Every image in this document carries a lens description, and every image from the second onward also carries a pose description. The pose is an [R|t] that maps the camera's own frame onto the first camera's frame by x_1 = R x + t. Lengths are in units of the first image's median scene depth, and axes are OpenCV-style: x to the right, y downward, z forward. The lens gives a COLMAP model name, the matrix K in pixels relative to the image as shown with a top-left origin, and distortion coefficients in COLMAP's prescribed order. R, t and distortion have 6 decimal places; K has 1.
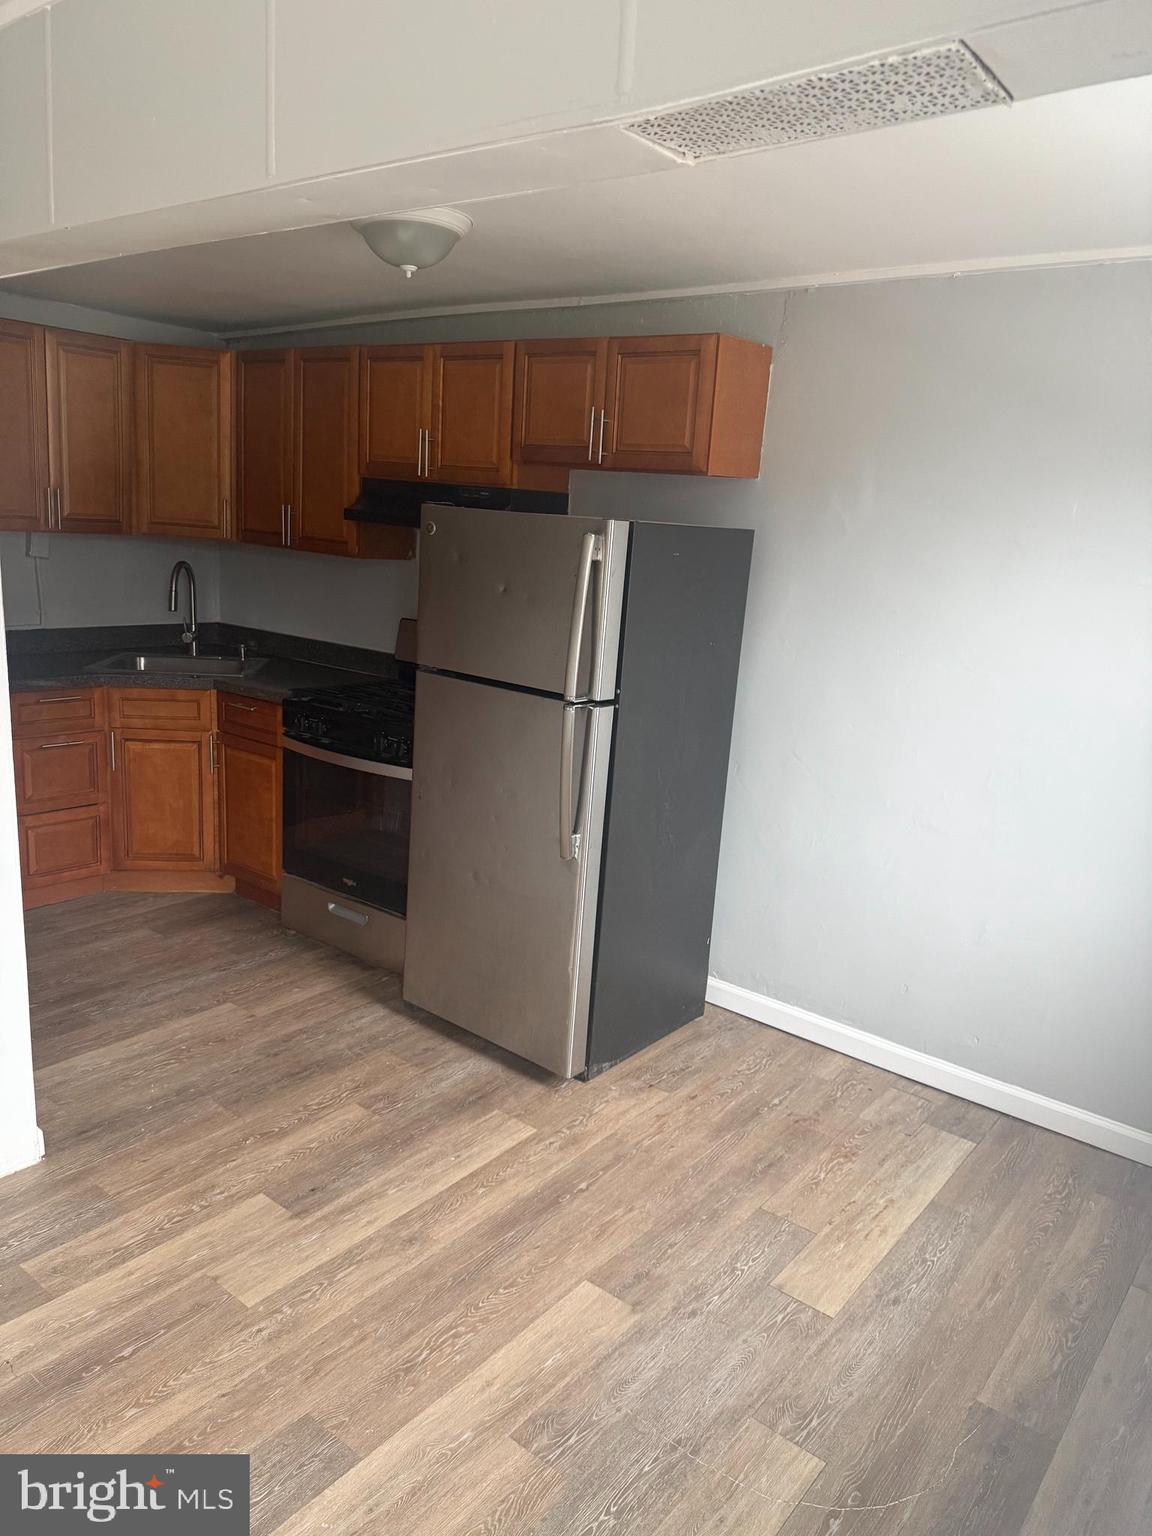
lens RADIAL K [[1086.5, 0, 572.6], [0, 1086.5, 759.4], [0, 0, 1]] dist [0.046927, -0.053538]
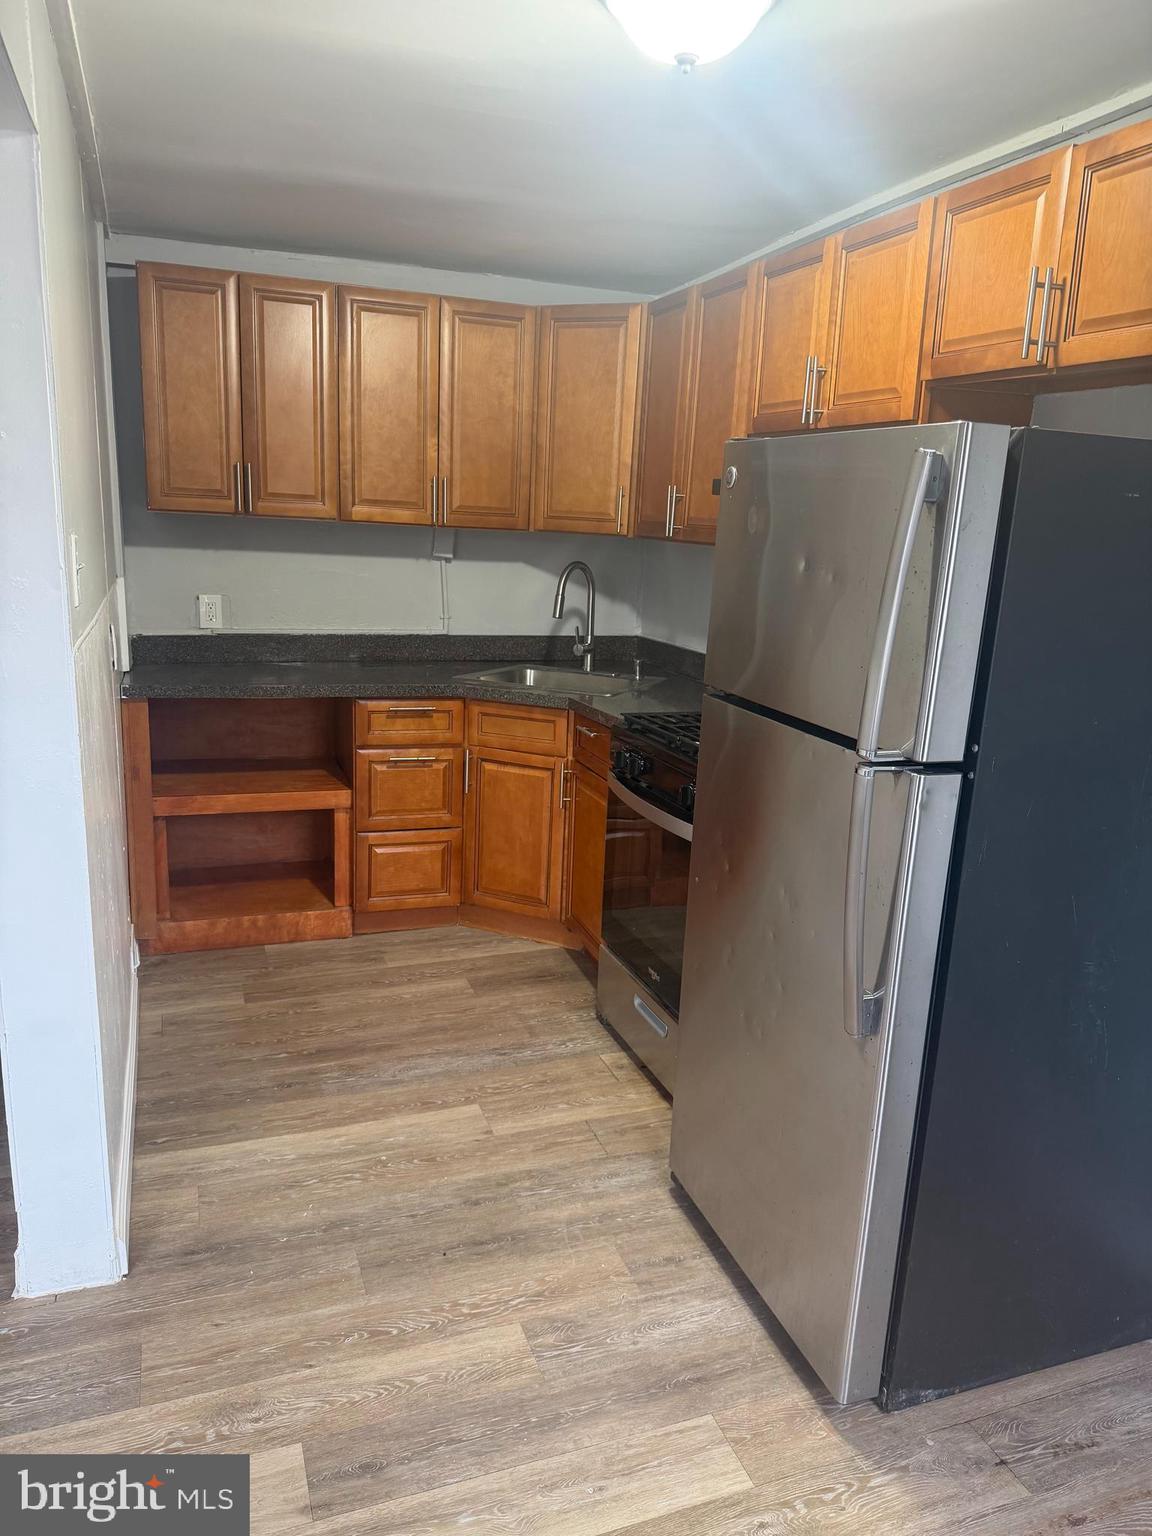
lens RADIAL K [[1086.5, 0, 583.5], [0, 1086.5, 764.9], [0, 0, 1]] dist [0.046927, -0.053538]
pose [[0.858866, 0.090970, -0.504057, 0.131737], [-0.104697, 0.994504, 0.001091, -0.030247], [0.501386, 0.051836, 0.863670, 0.376433]]
